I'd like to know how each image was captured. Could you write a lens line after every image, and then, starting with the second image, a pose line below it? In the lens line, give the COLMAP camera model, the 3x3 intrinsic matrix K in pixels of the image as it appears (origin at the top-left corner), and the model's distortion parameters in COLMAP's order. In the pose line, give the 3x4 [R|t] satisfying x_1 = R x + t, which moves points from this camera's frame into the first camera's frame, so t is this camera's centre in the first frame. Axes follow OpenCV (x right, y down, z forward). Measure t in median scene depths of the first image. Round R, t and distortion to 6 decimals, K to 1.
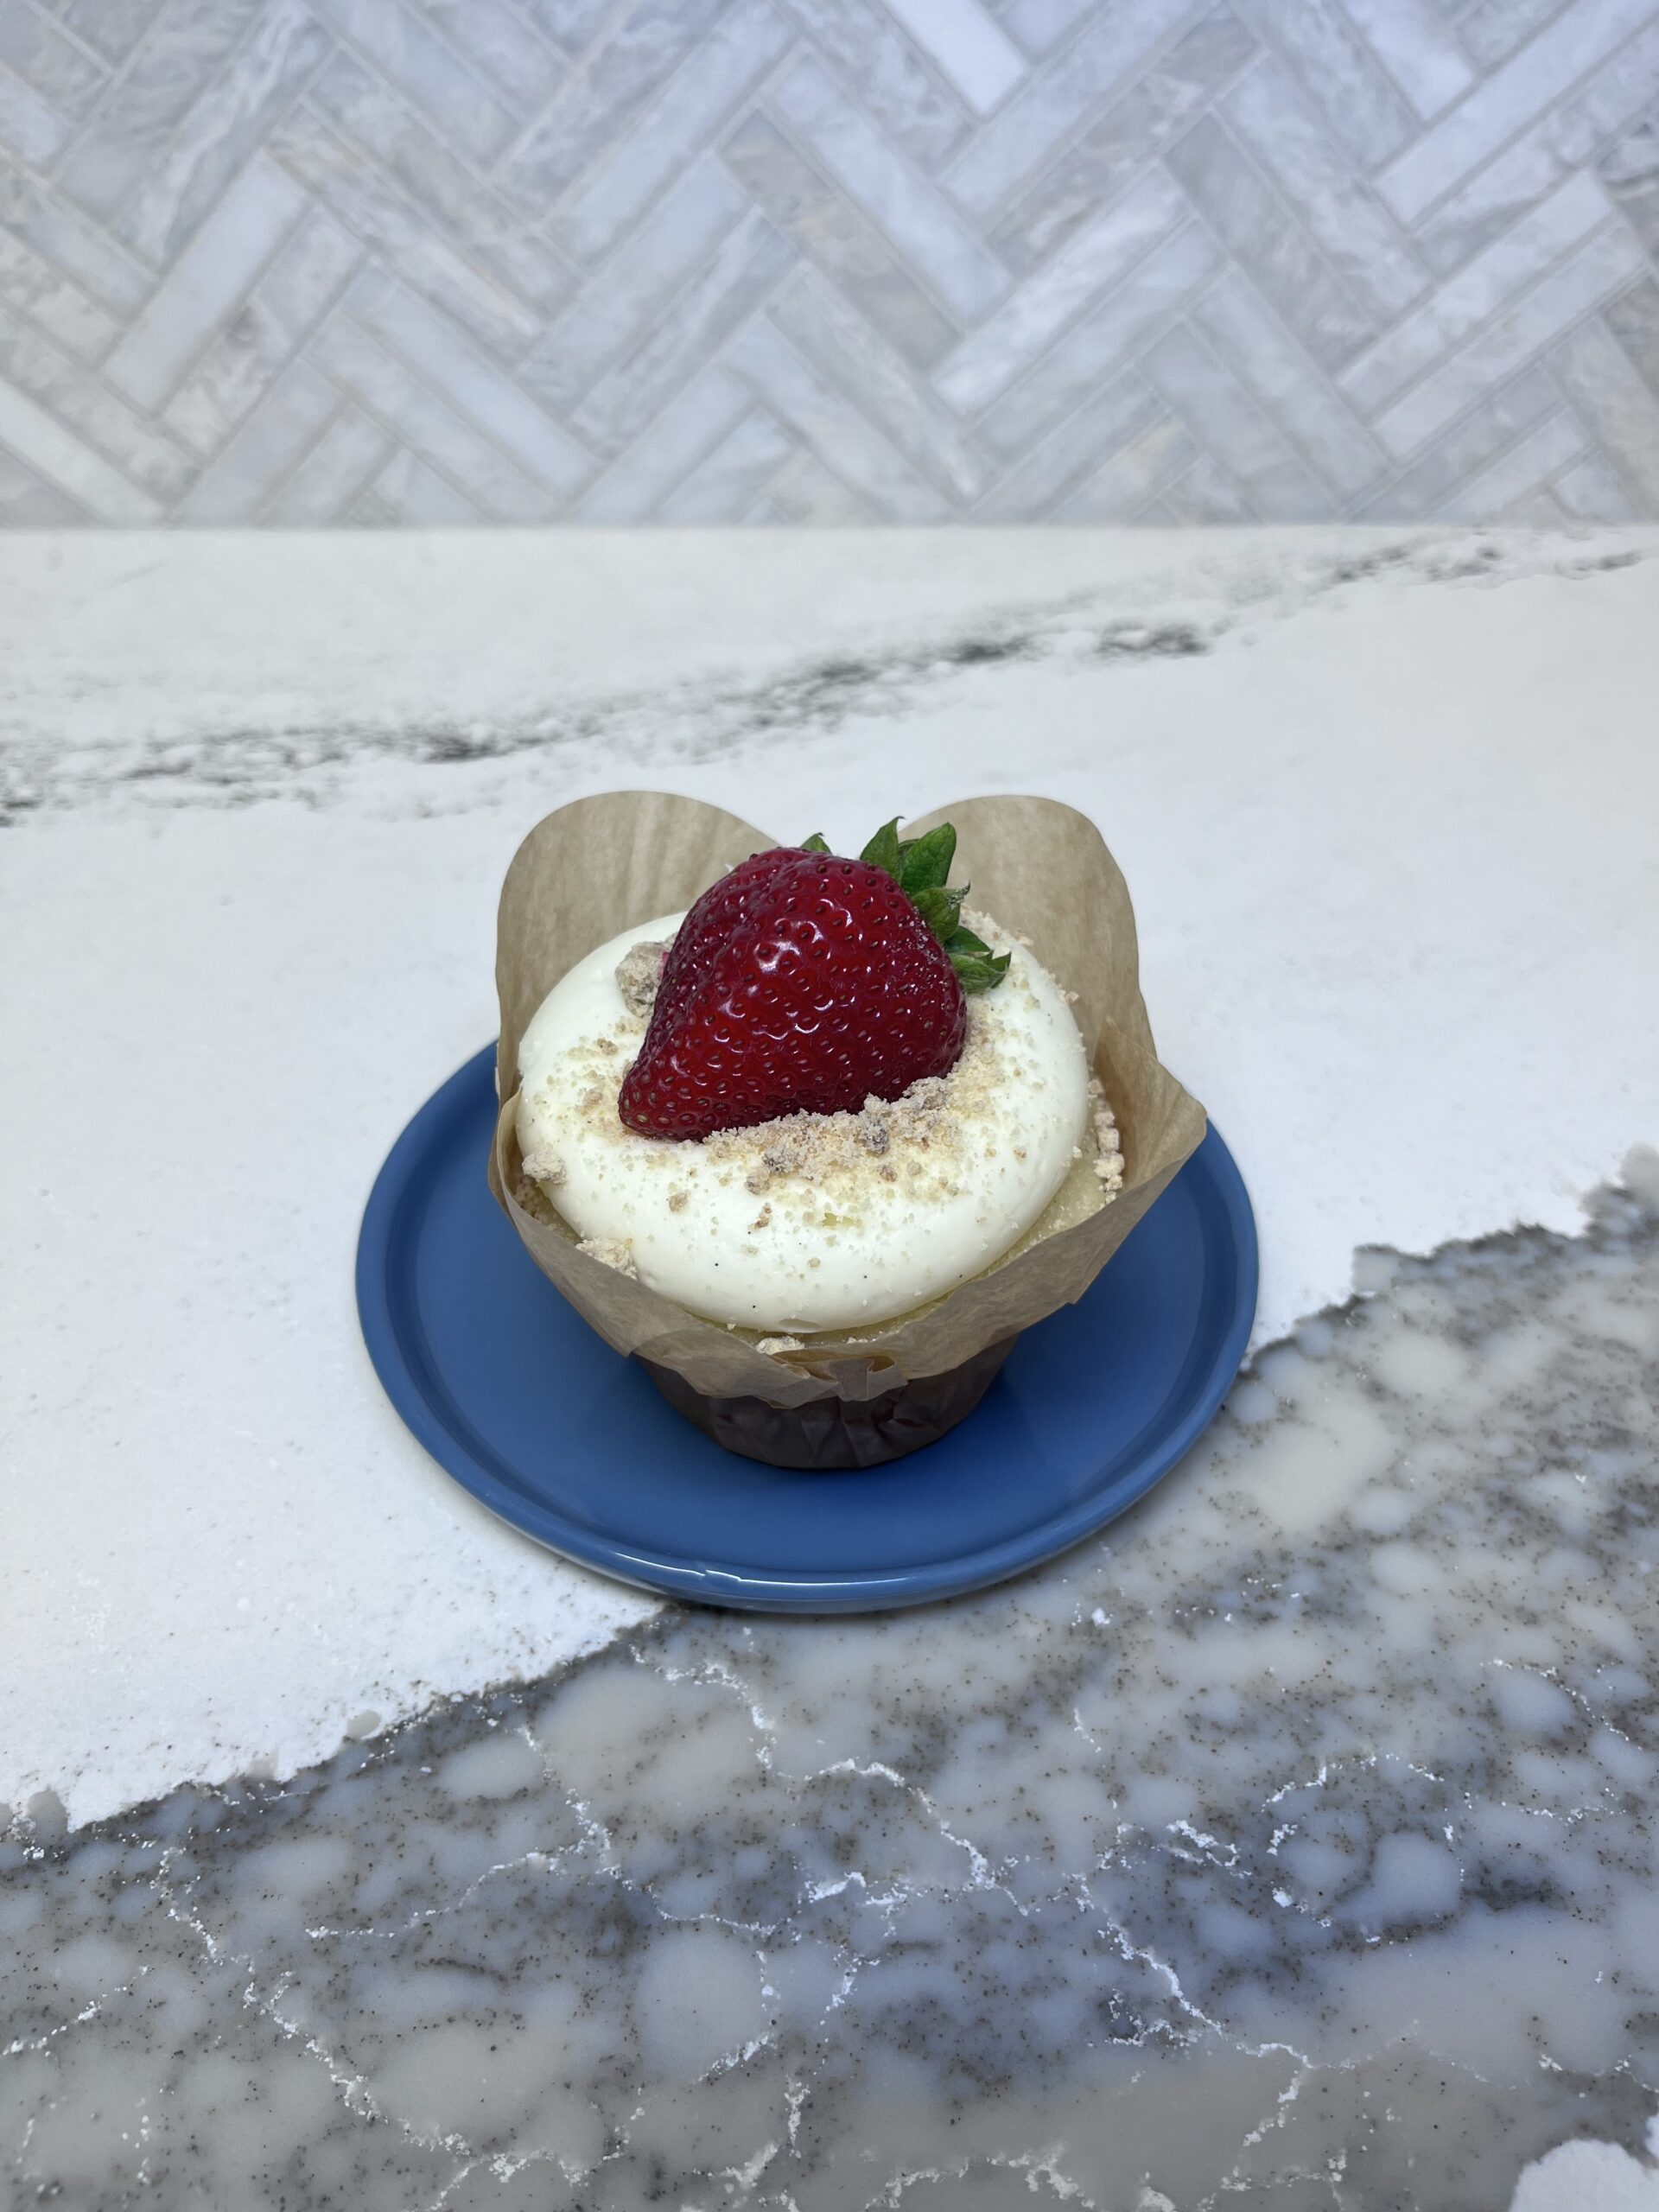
lens RADIAL K [[1702.0, 0, 823.9], [0, 1702.0, 1104.5], [0, 0, 1]] dist [0.056165, -0.110340]
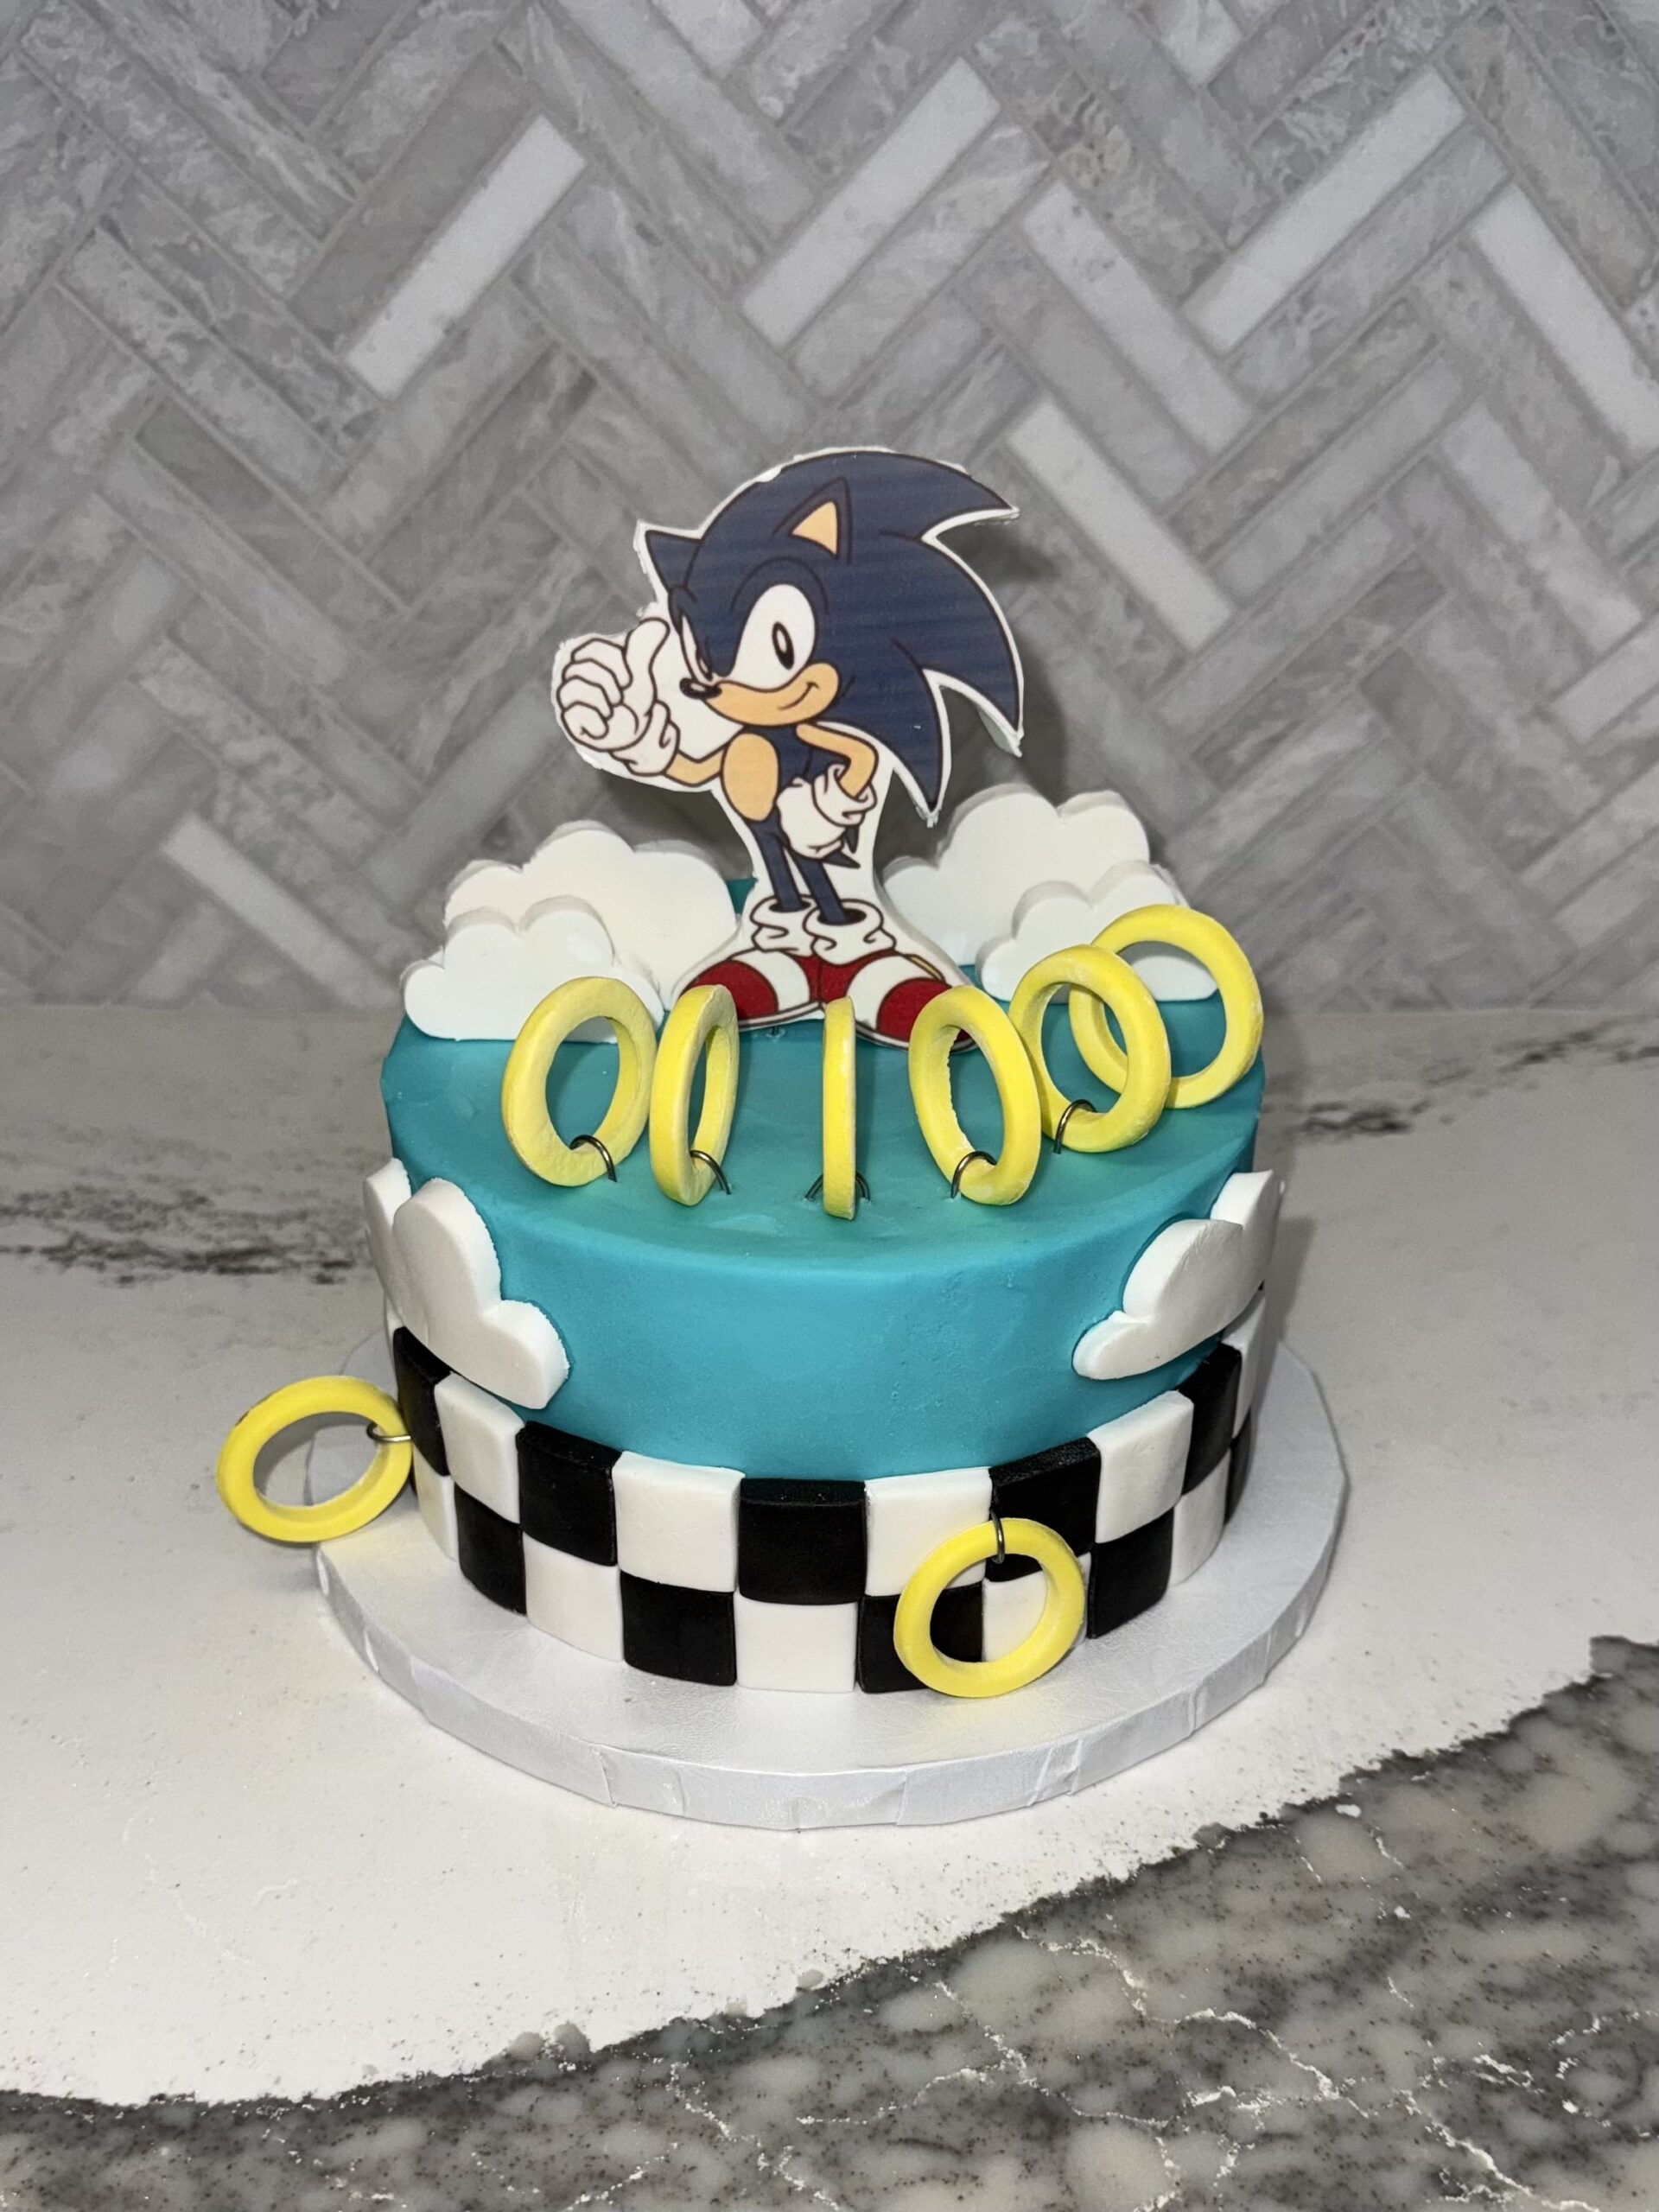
lens RADIAL K [[2103.7, 0, 824.5], [0, 2103.7, 1389.5], [0, 0, 1]] dist [0.121607, -0.269230]
pose [[0.999903, 0.004565, -0.013171, -0.229809], [-0.006262, 0.991254, -0.131821, 0.135071], [0.012454, 0.131891, 0.991186, -0.547316]]
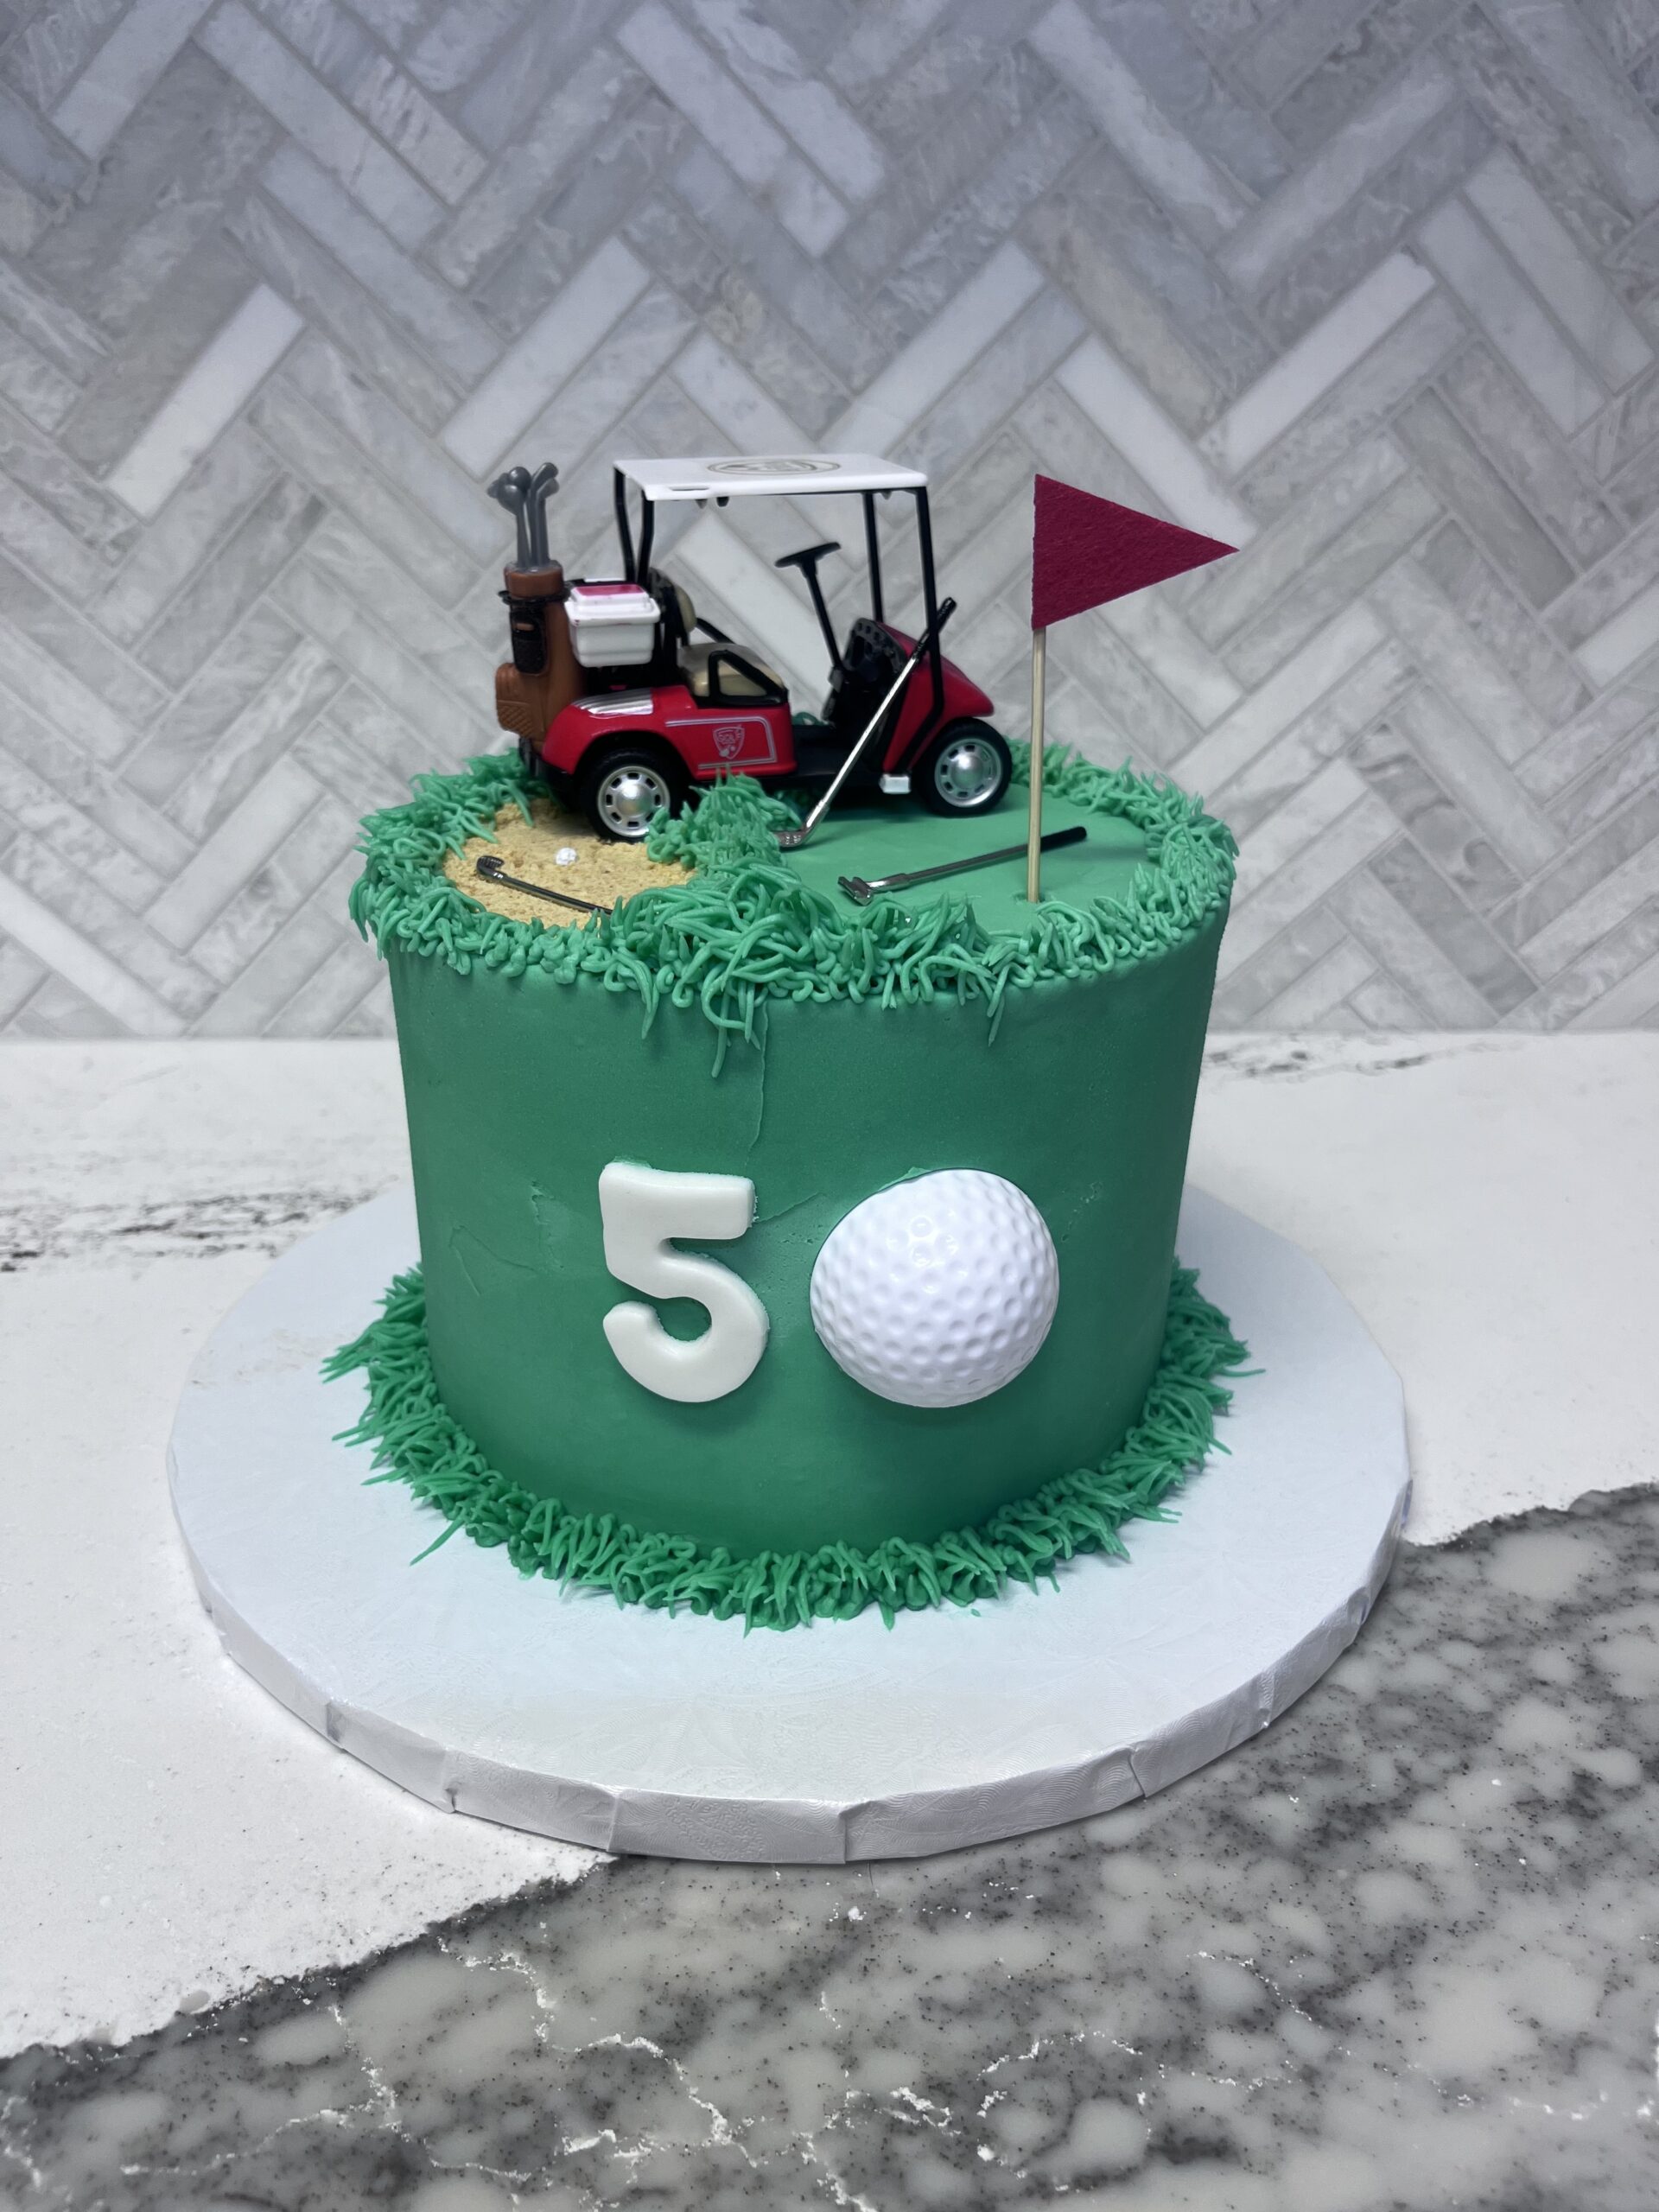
lens RADIAL K [[1684.3, 0, 823.7], [0, 1684.3, 1117.5], [0, 0, 1]] dist [0.059682, -0.114007]
pose [[0.999932, -0.003293, -0.011151, 0.156265], [-0.000066, 0.957428, -0.288673, 0.119058], [0.011627, 0.288654, 0.957363, -0.230137]]
